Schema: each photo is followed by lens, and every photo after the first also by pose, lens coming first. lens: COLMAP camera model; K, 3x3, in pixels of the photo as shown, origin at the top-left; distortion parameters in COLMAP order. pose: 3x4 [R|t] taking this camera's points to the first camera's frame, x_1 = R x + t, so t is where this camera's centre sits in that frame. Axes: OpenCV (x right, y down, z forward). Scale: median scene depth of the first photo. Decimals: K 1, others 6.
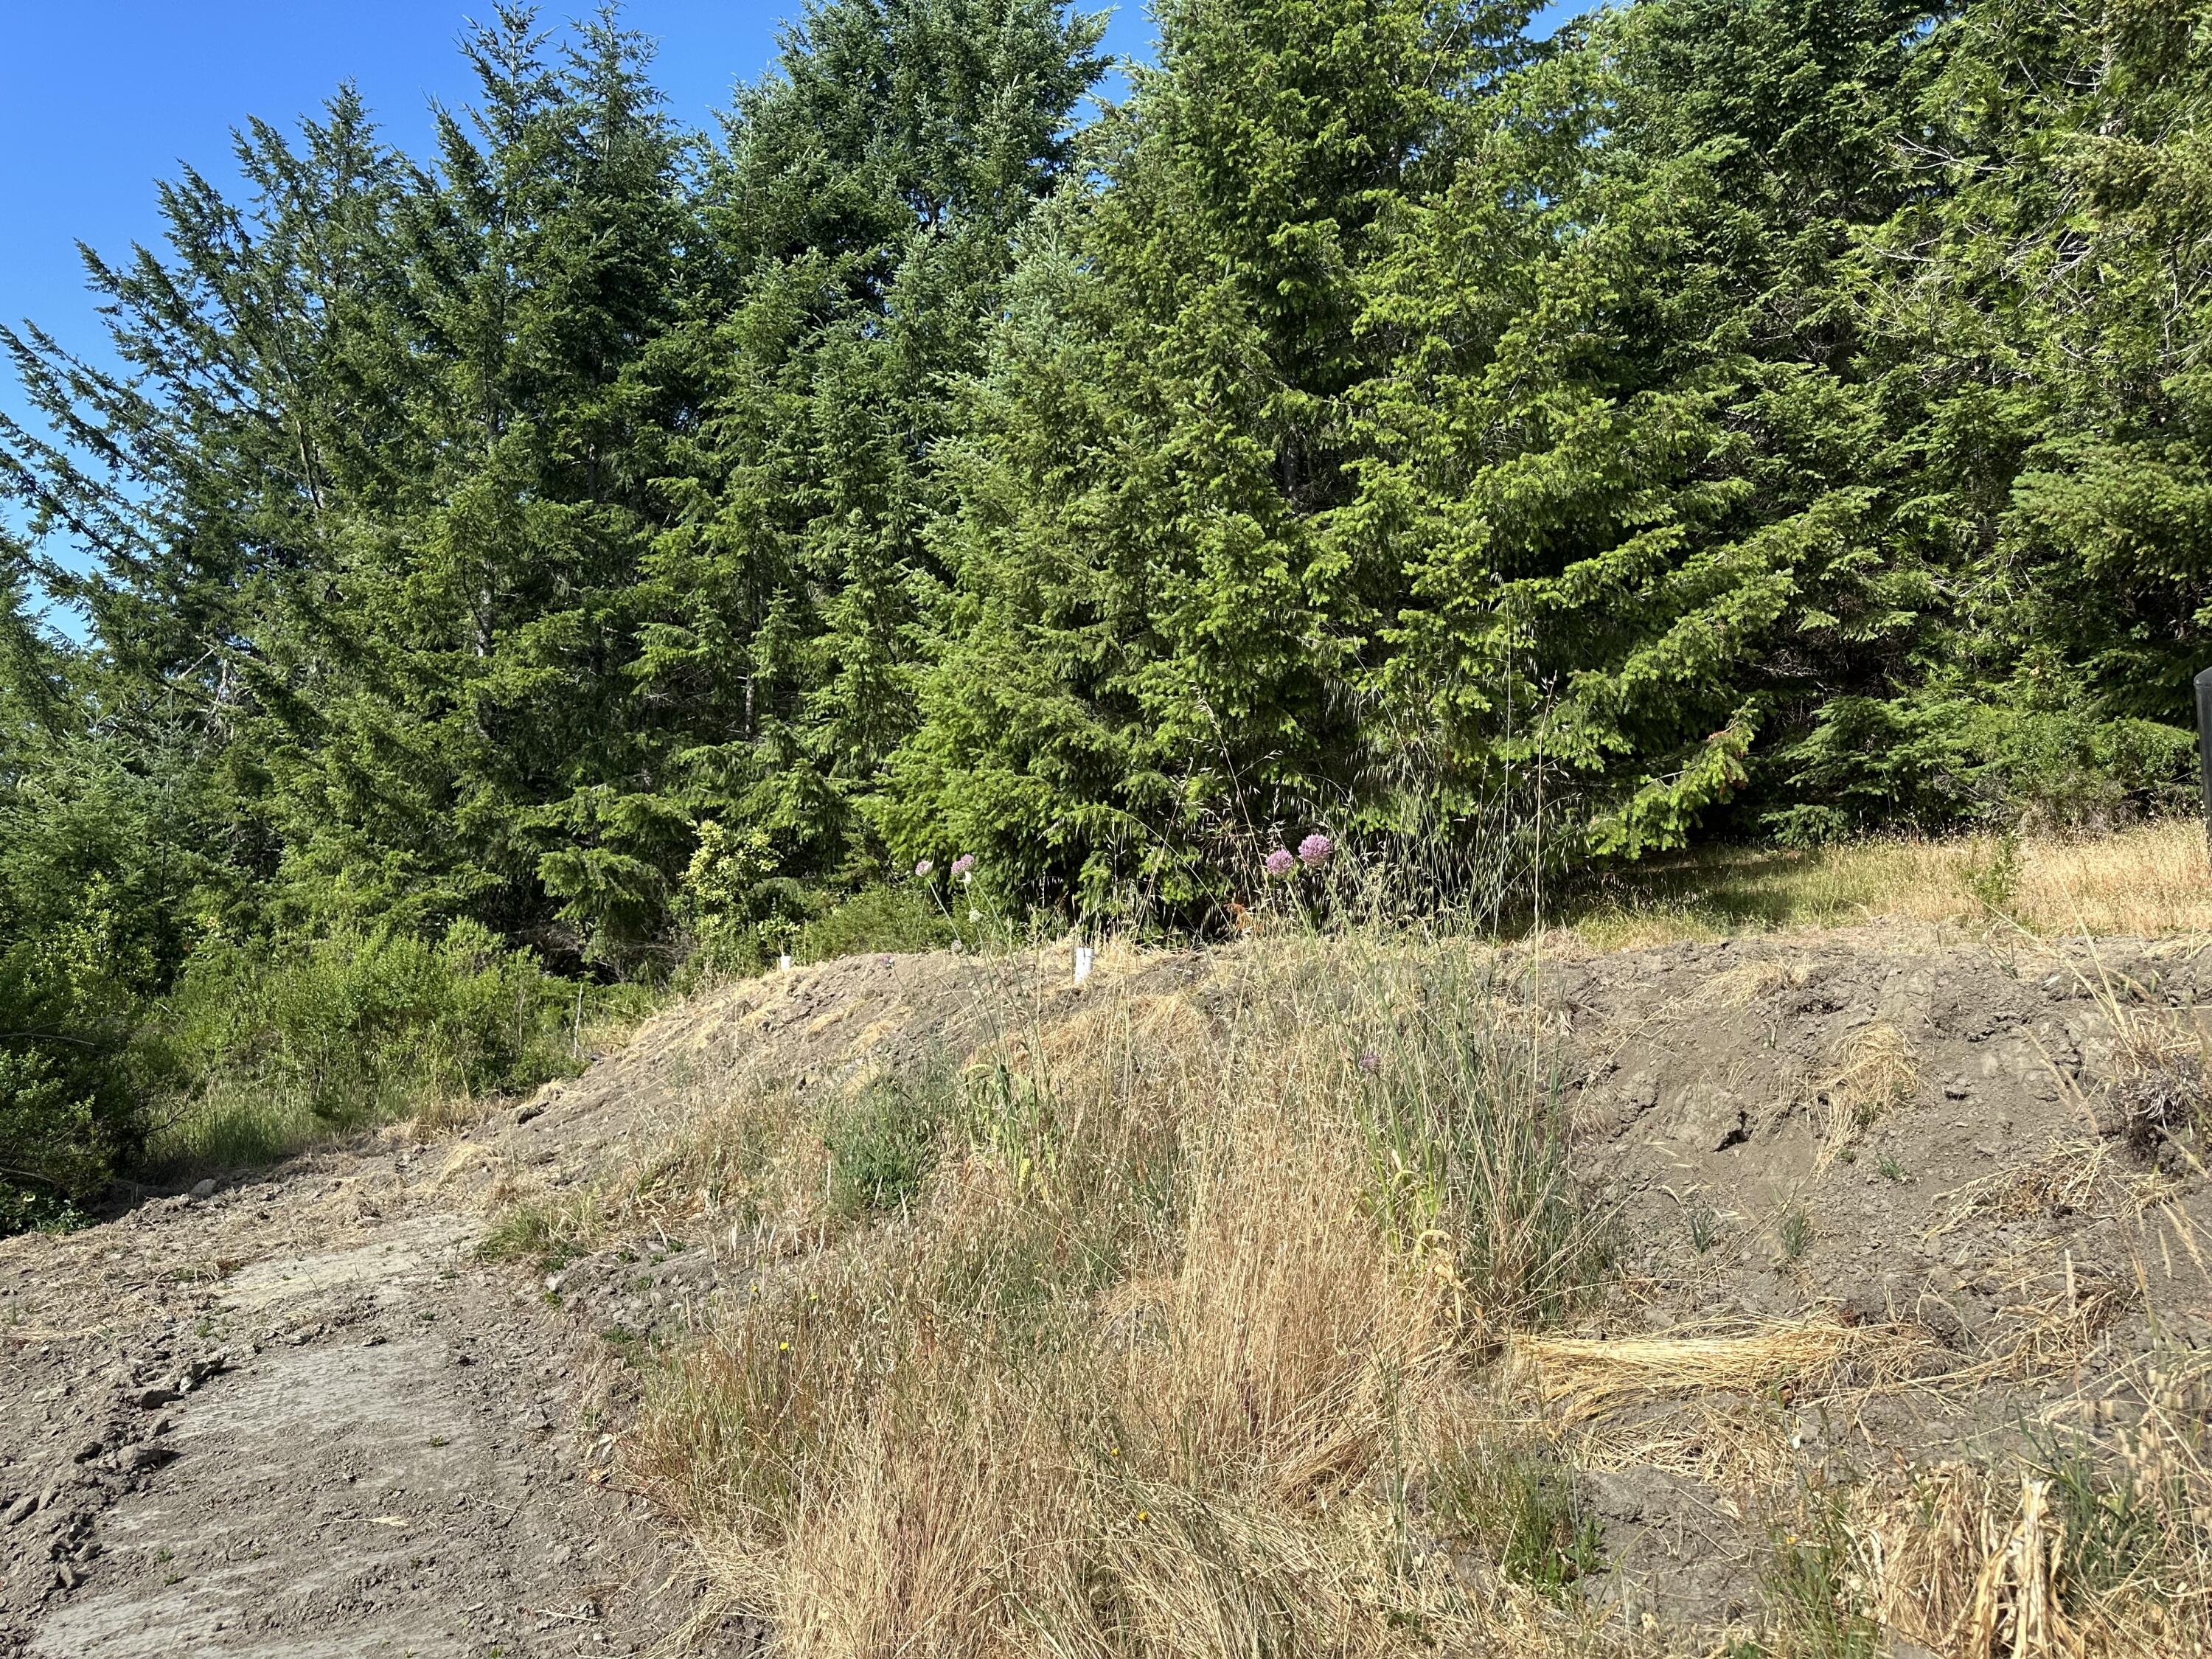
lens RADIAL K [[1547.5, 0, 1094.4], [0, 1547.5, 836.4], [0, 0, 1]] dist [0.076011, -0.098550]
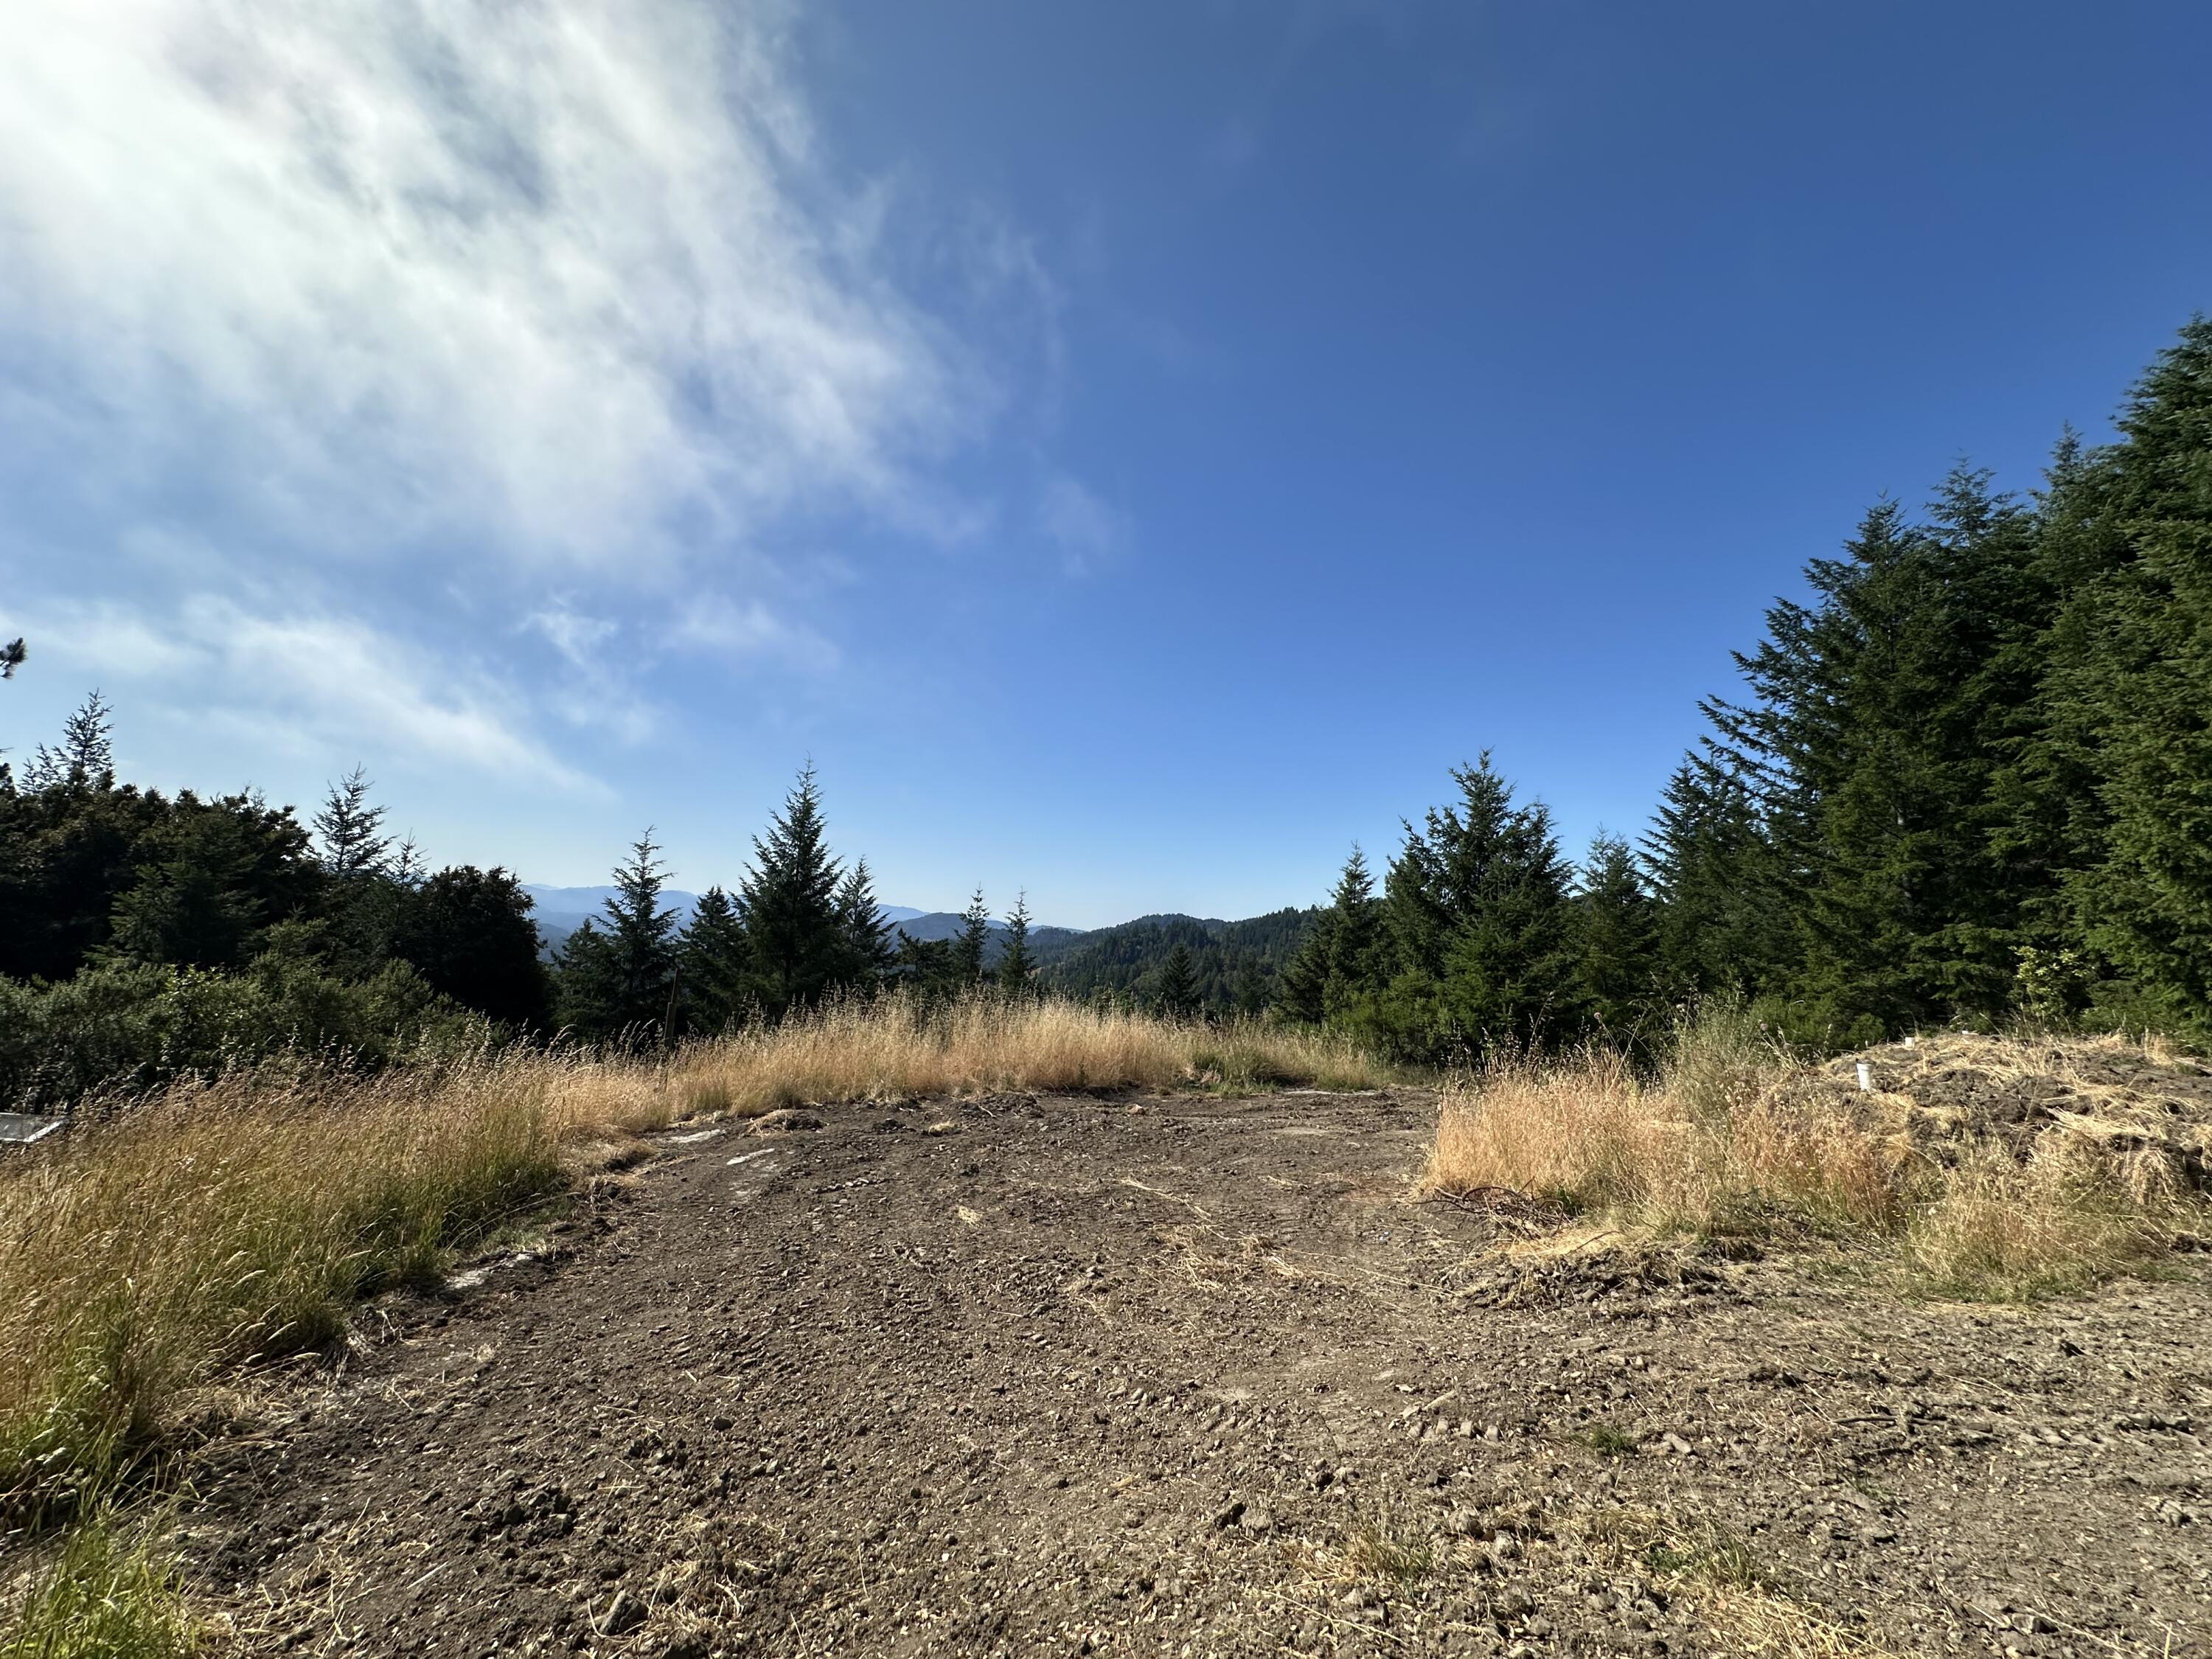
lens RADIAL K [[884.0, 0, 1102.7], [0, 884.0, 823.3], [0, 0, 1]] dist [-0.002020, 0.000383]
pose [[0.266974, -0.124705, -0.955601, 0.225023], [0.023020, 0.992134, -0.123042, -0.025582], [0.963429, 0.010851, 0.267745, -0.122105]]
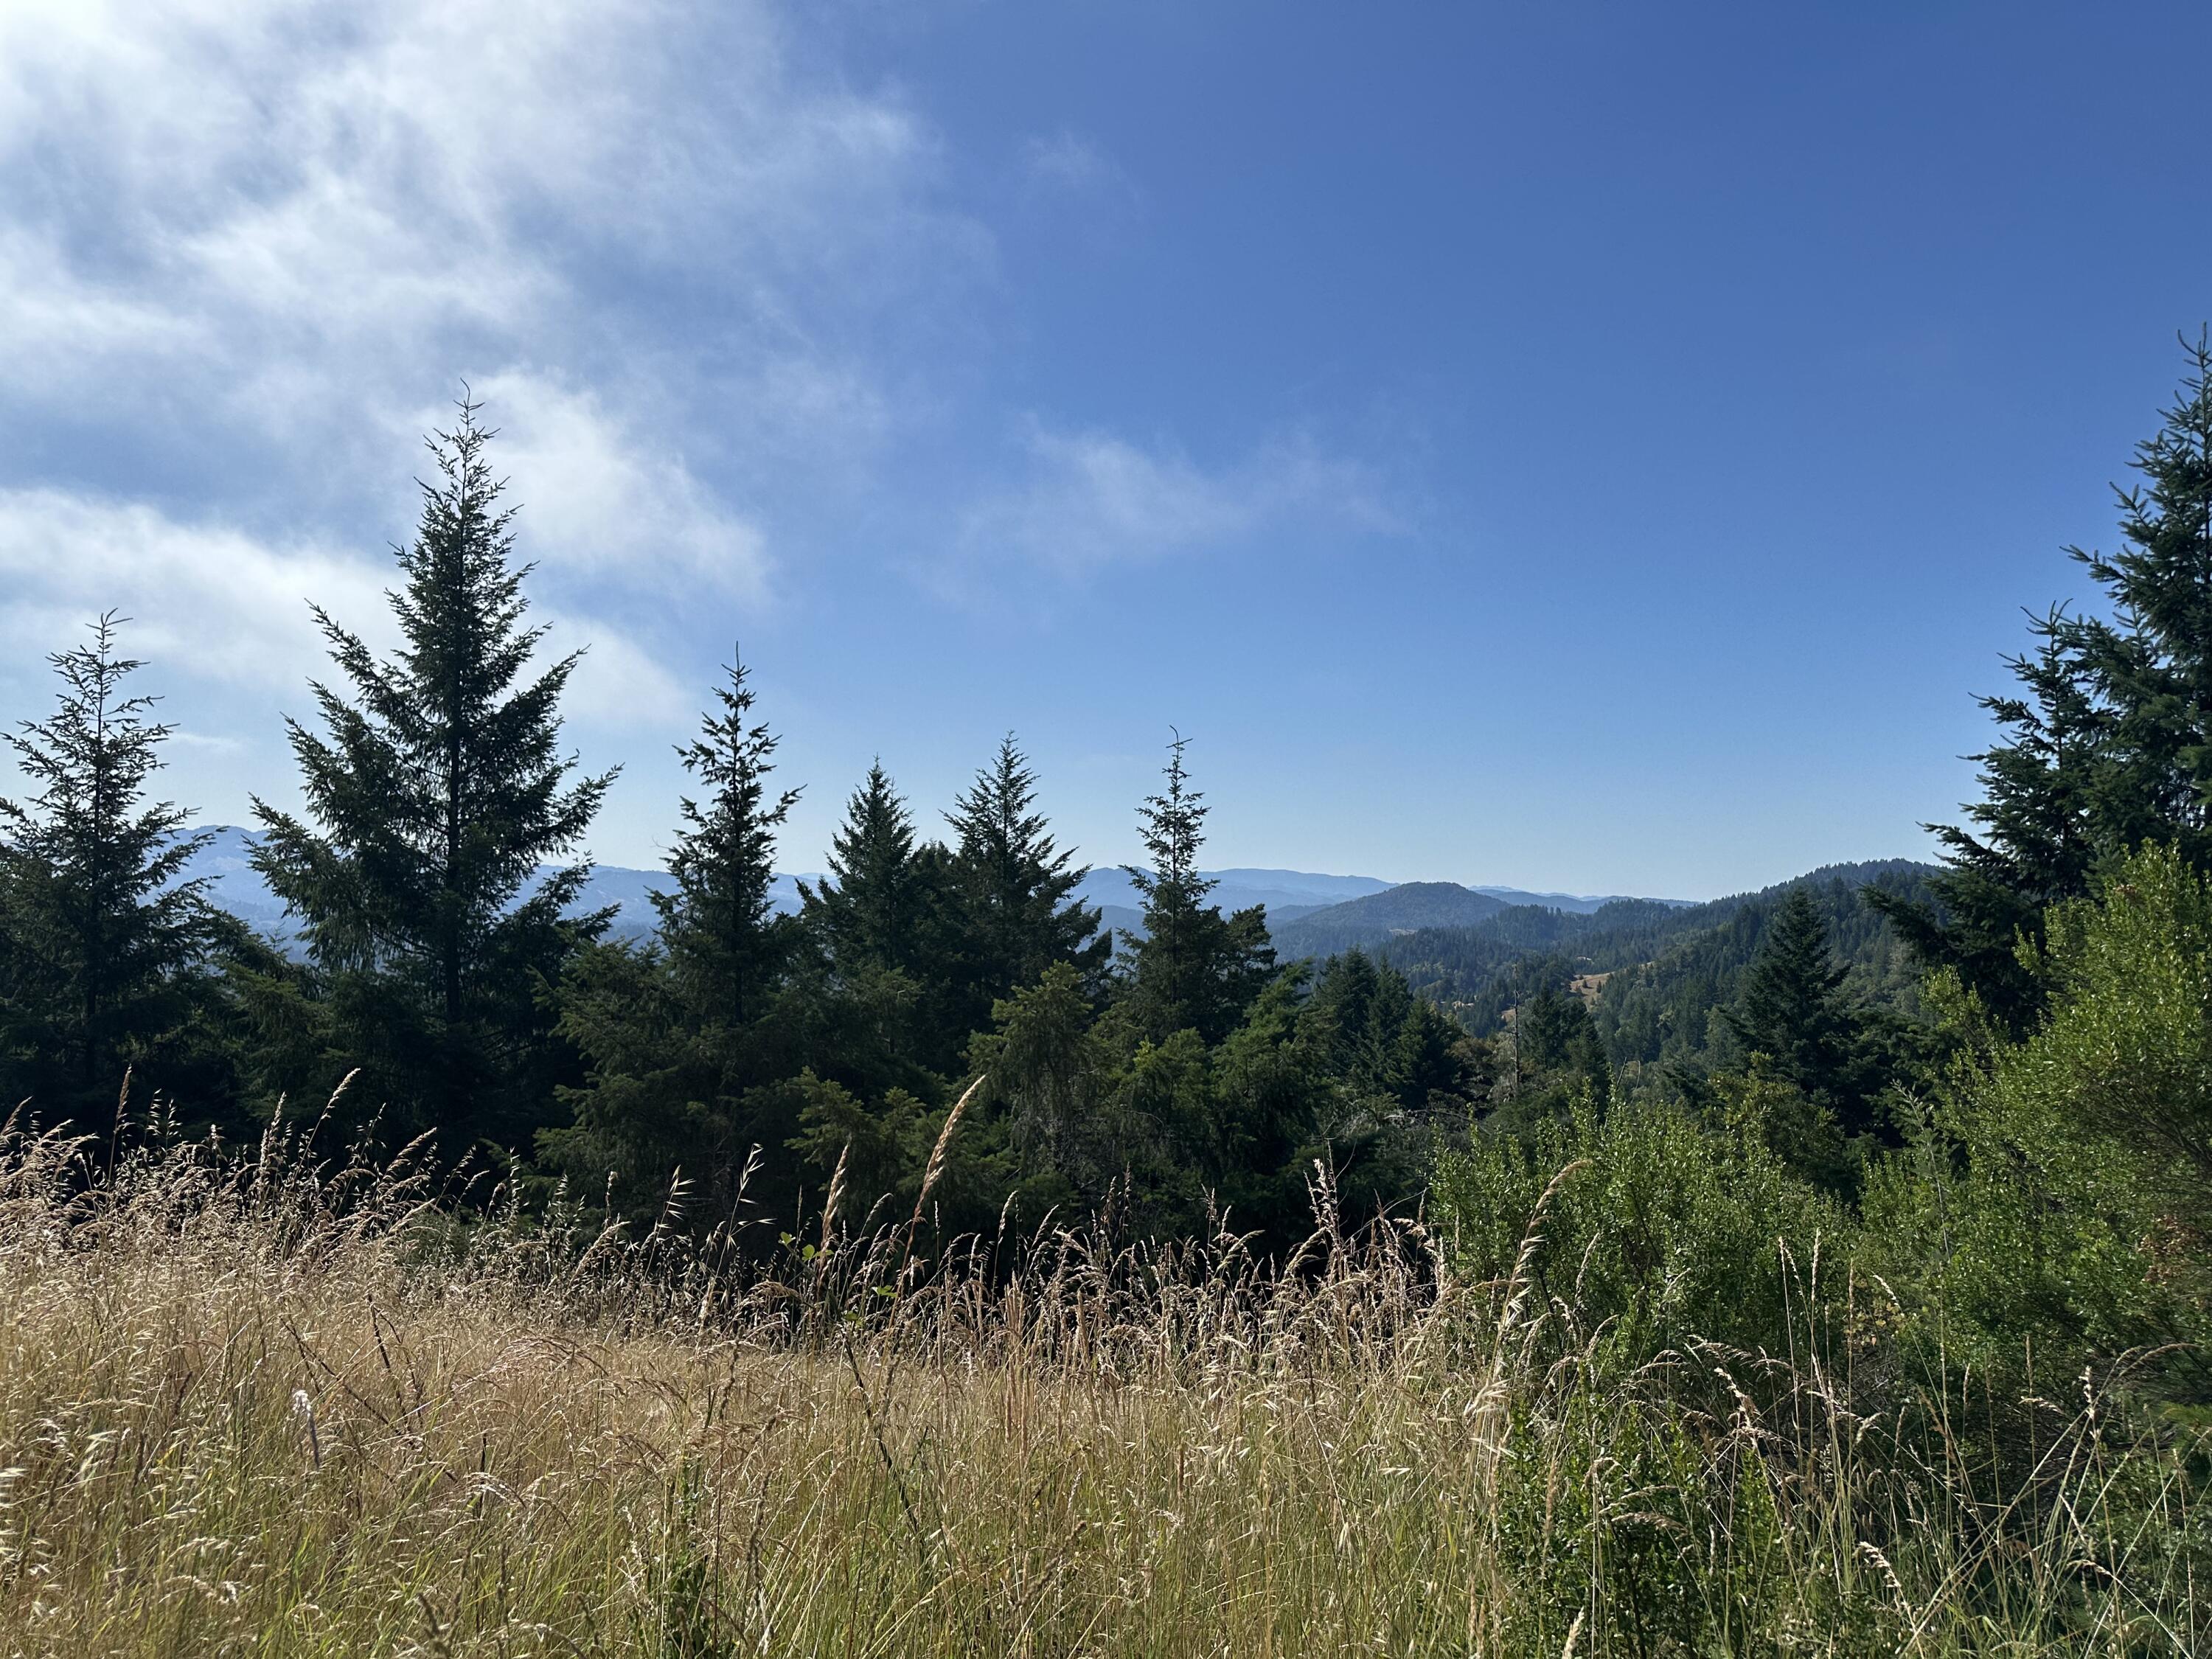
lens RADIAL K [[1547.5, 0, 1094.4], [0, 1547.5, 836.4], [0, 0, 1]] dist [0.076011, -0.098550]
pose [[-0.122797, -0.062250, -0.990478, -0.149951], [0.064375, 0.995429, -0.070542, 0.017072], [0.990342, -0.072424, -0.118229, 0.128754]]
